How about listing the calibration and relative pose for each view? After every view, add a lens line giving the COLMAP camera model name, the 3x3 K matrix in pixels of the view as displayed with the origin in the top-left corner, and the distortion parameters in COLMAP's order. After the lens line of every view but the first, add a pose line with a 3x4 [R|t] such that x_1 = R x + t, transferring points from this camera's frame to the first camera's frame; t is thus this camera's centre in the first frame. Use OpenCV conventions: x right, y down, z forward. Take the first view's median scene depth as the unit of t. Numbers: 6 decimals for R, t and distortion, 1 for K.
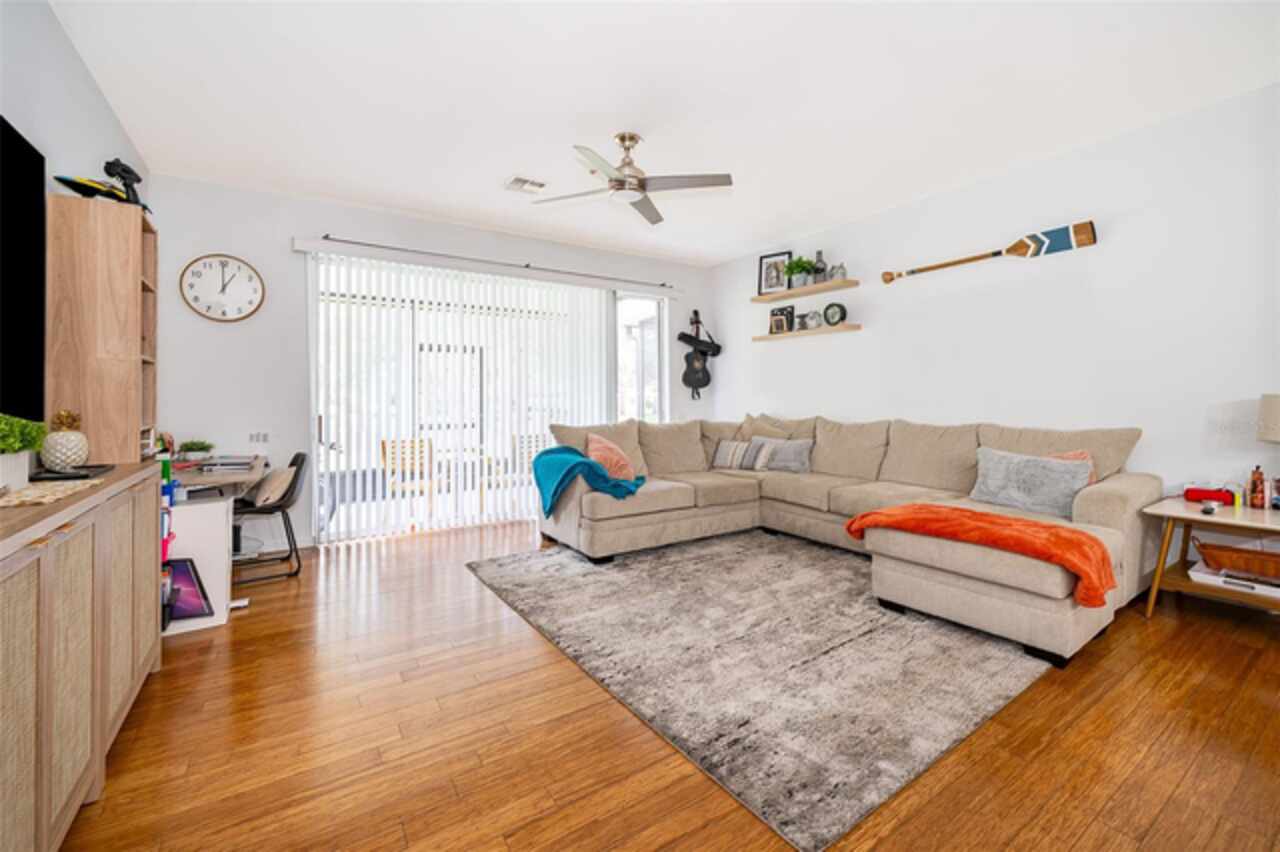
lens RADIAL K [[514.5, 0, 610.4], [0, 514.5, 395.3], [0, 0, 1]] dist [-0.000785, -0.000114]
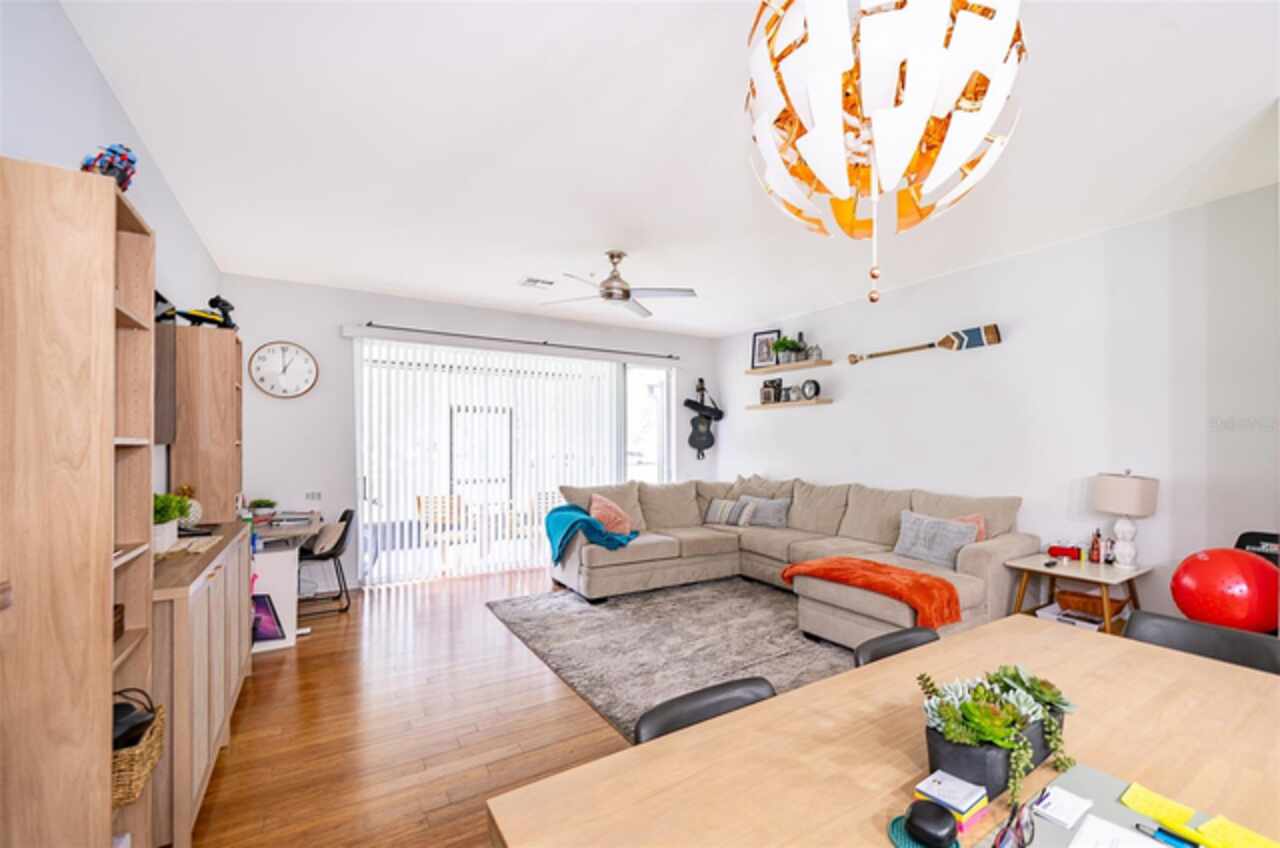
lens RADIAL K [[519.0, 0, 639.5], [0, 519.0, 446.1], [0, 0, 1]] dist [0.000185, -0.000020]
pose [[0.999780, 0.003325, -0.020726, 0.103188], [-0.003211, 0.999979, 0.005552, -0.047552], [0.020745, -0.005485, 0.999770, -0.203321]]
